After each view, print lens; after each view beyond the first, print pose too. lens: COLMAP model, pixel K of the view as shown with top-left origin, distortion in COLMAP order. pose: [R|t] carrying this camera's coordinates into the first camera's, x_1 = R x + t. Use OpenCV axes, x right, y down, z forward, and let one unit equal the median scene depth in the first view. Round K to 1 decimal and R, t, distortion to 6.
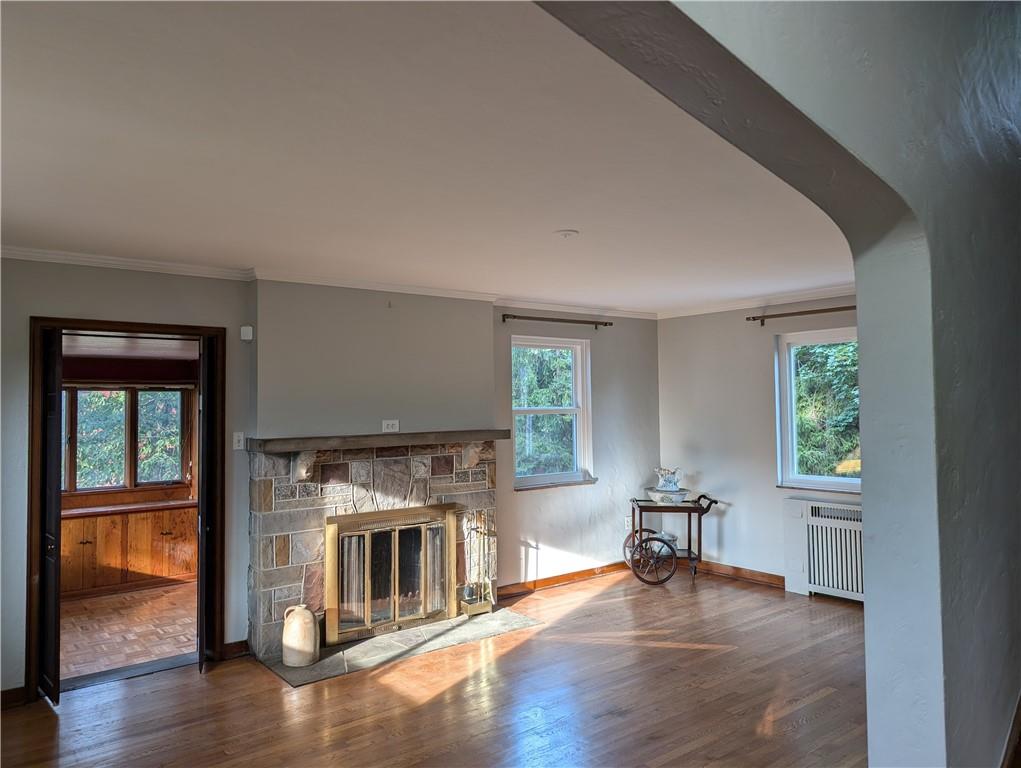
lens RADIAL K [[727.6, 0, 508.8], [0, 727.6, 381.1], [0, 0, 1]] dist [0.017370, -0.010701]
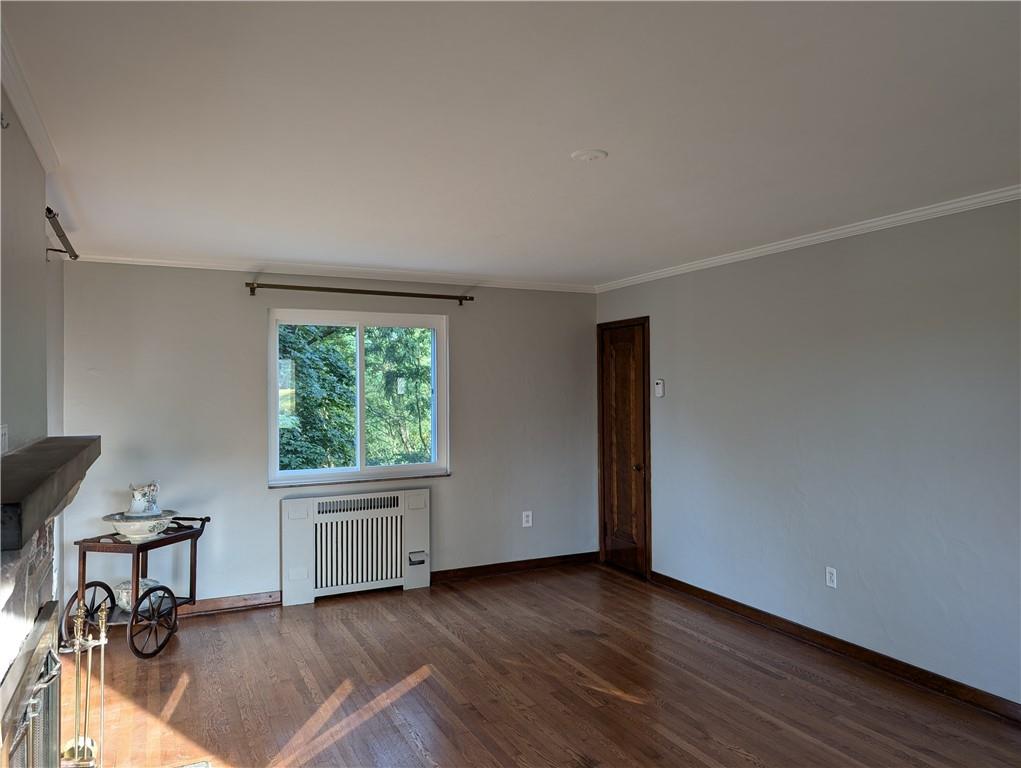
lens RADIAL K [[727.6, 0, 508.8], [0, 727.6, 381.1], [0, 0, 1]] dist [0.017370, -0.010701]
pose [[0.217557, 0.020826, 0.975825, -0.464176], [-0.030440, 0.999431, -0.014543, 0.029107], [-0.975573, -0.026540, 0.218067, 0.634323]]
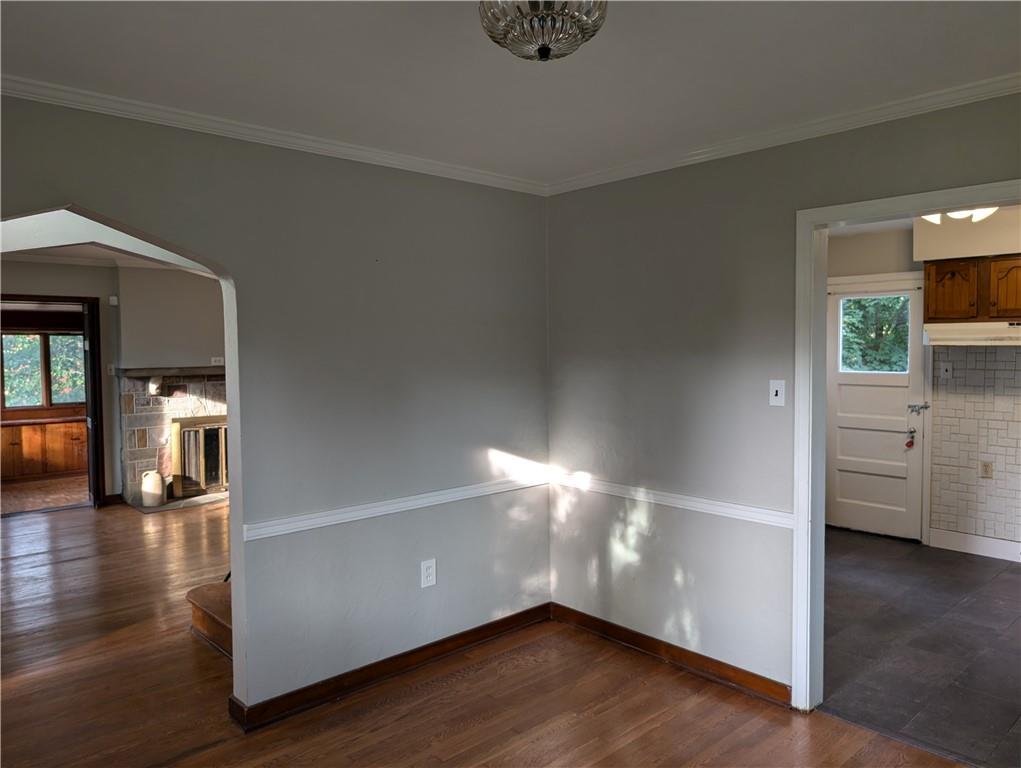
lens RADIAL K [[727.6, 0, 508.8], [0, 727.6, 381.1], [0, 0, 1]] dist [0.017370, -0.010701]
pose [[0.997541, 0.000857, 0.070081, 0.326289], [-0.006664, 0.996555, 0.082663, -0.026017], [-0.069769, -0.082926, 0.994110, -0.547288]]
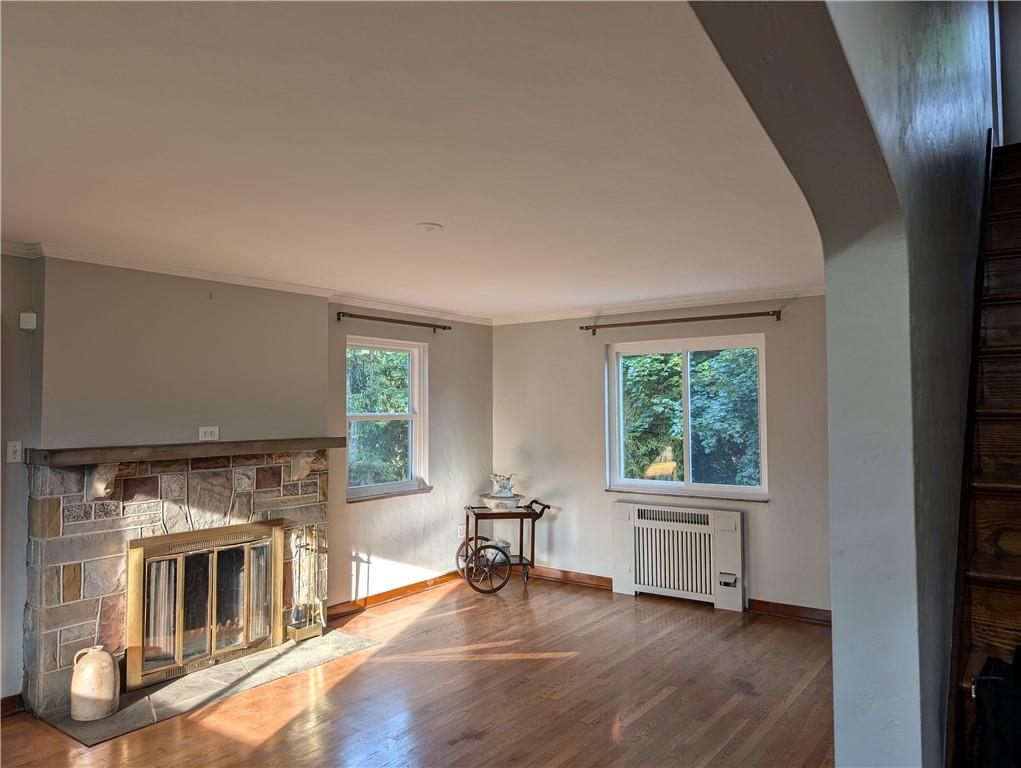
lens RADIAL K [[727.6, 0, 508.8], [0, 727.6, 381.1], [0, 0, 1]] dist [0.017370, -0.010701]
pose [[0.965156, 0.016090, 0.261180, -0.042174], [-0.013996, 0.999853, -0.009877, 0.001636], [-0.261300, 0.005877, 0.965240, 0.047533]]
